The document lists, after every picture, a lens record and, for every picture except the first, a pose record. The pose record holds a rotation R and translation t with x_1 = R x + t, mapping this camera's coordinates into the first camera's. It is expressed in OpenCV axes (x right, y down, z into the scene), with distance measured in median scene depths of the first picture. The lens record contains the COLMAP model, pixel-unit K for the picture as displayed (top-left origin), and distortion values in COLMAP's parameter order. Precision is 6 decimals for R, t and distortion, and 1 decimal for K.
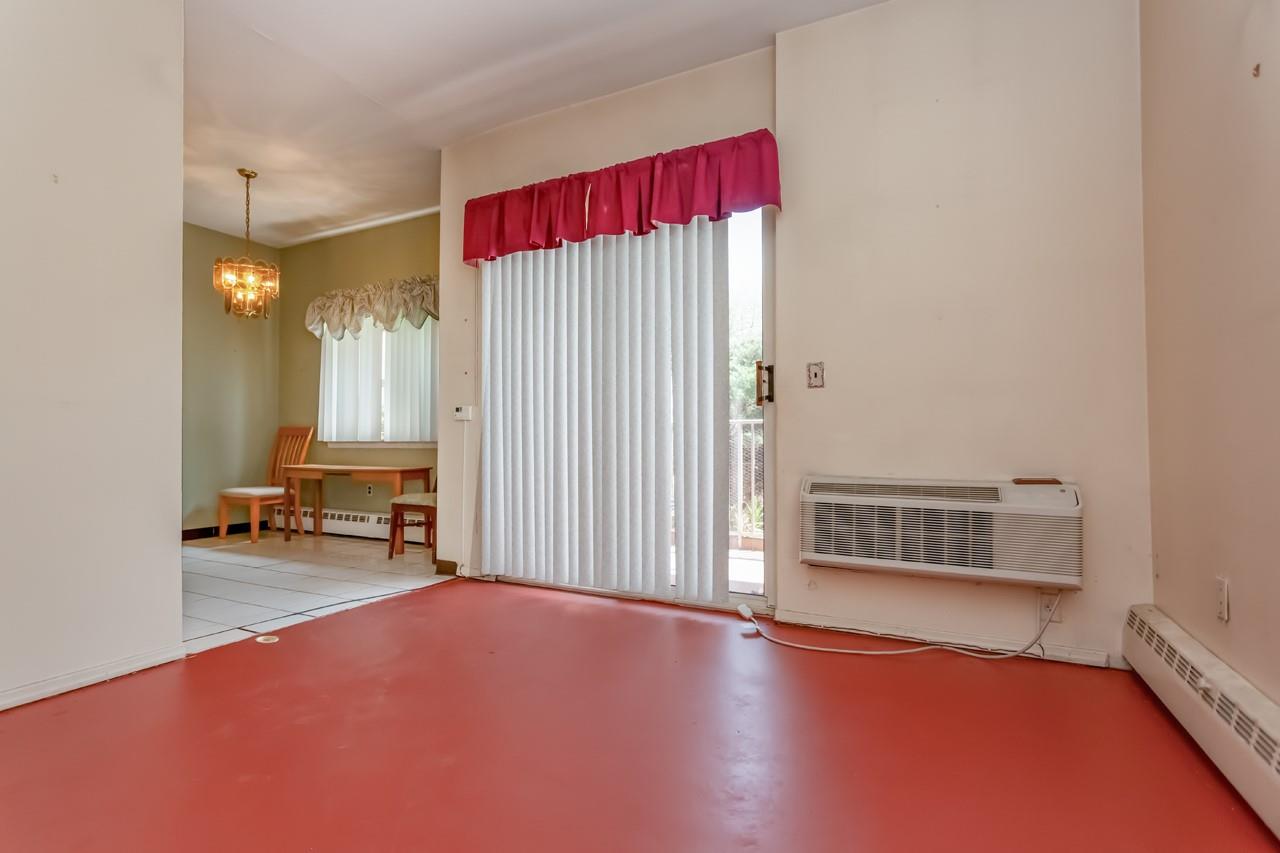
lens RADIAL K [[639.6, 0, 646.5], [0, 639.6, 455.9], [0, 0, 1]] dist [-0.000694, -0.000297]
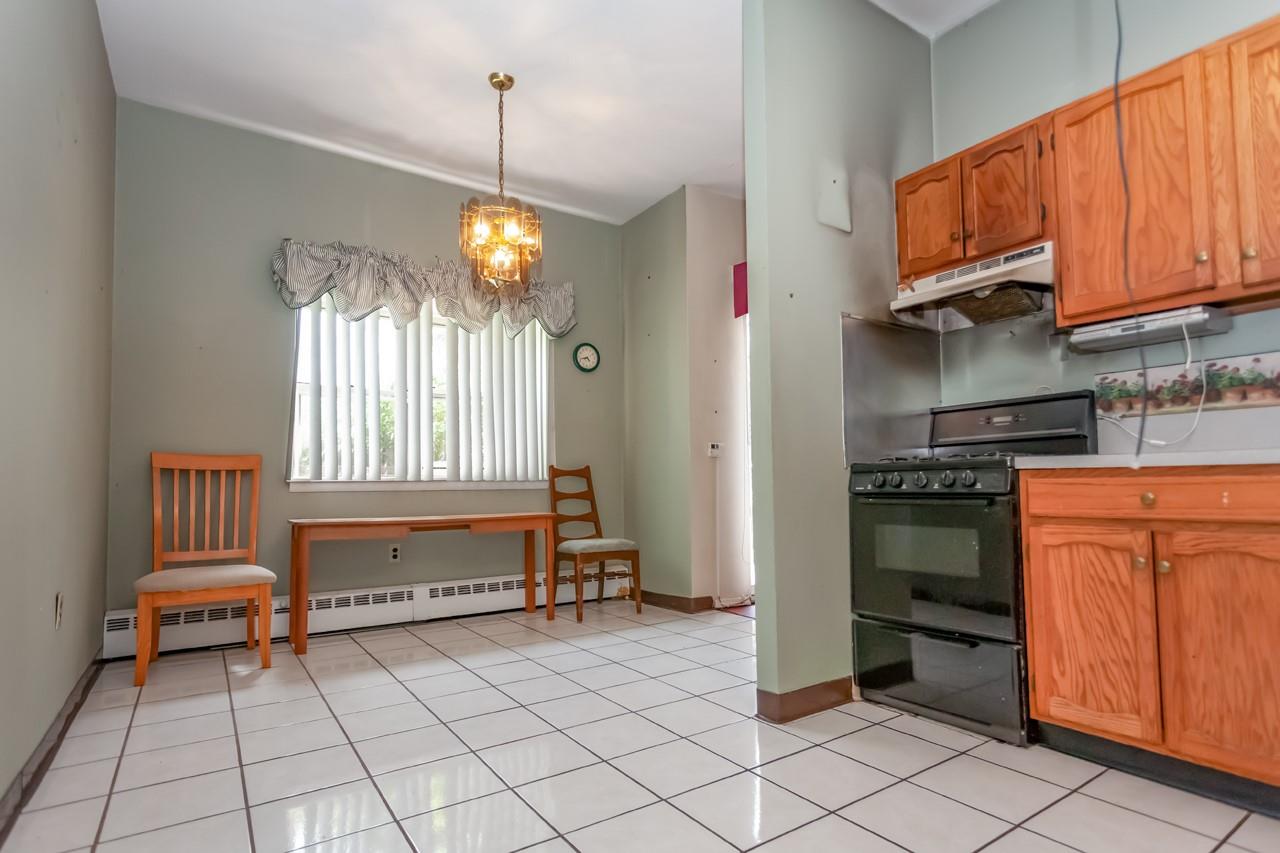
lens RADIAL K [[639.6, 0, 646.5], [0, 639.6, 455.9], [0, 0, 1]] dist [-0.000694, -0.000297]
pose [[0.468569, 0.028602, 0.882964, -0.919109], [0.017591, 0.998975, -0.041695, -0.016185], [-0.883252, 0.035070, 0.467586, 0.451864]]
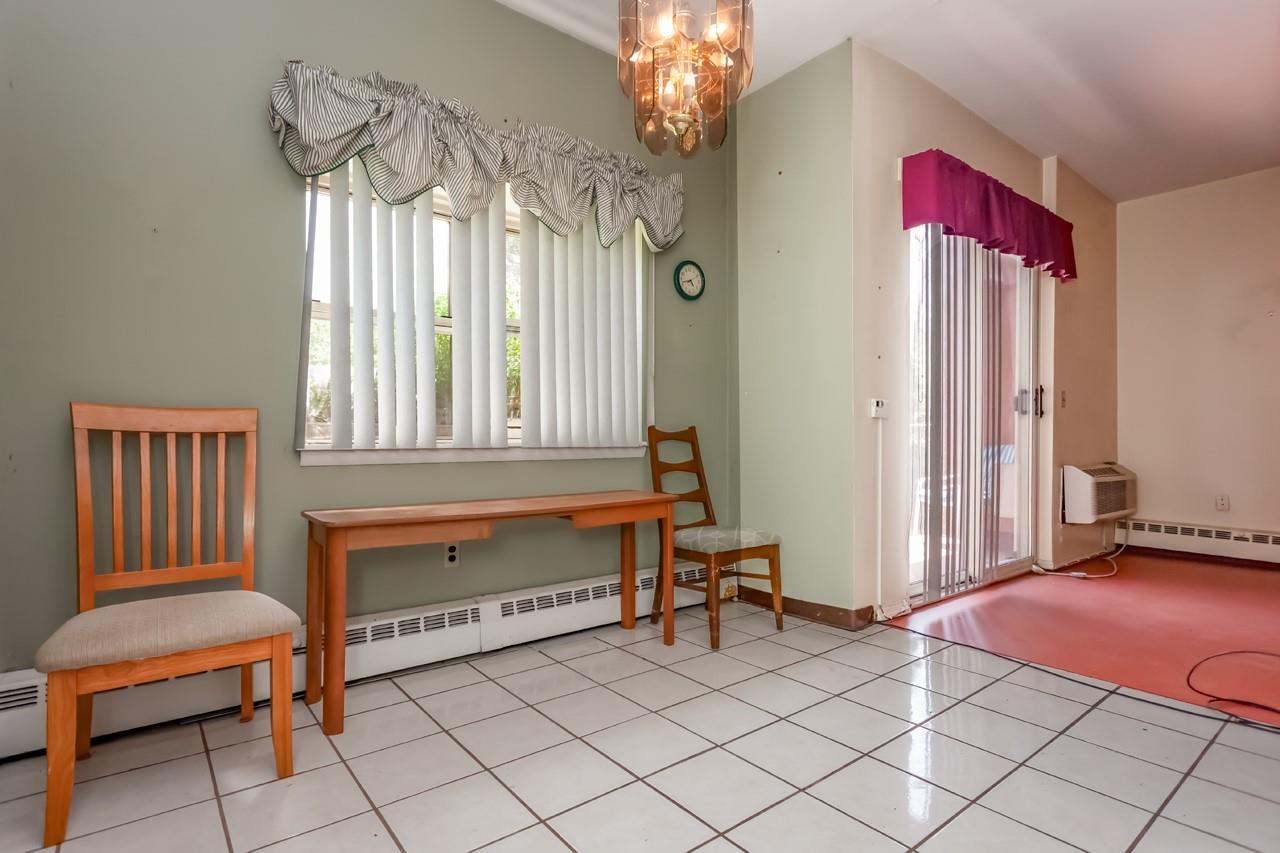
lens RADIAL K [[641.5, 0, 645.1], [0, 641.5, 434.2], [0, 0, 1]] dist [0.000707, 0.000377]
pose [[0.414064, -0.004930, 0.910234, -0.807275], [0.004848, 0.999983, 0.003211, -0.033810], [-0.910235, 0.003083, 0.414081, 0.689157]]
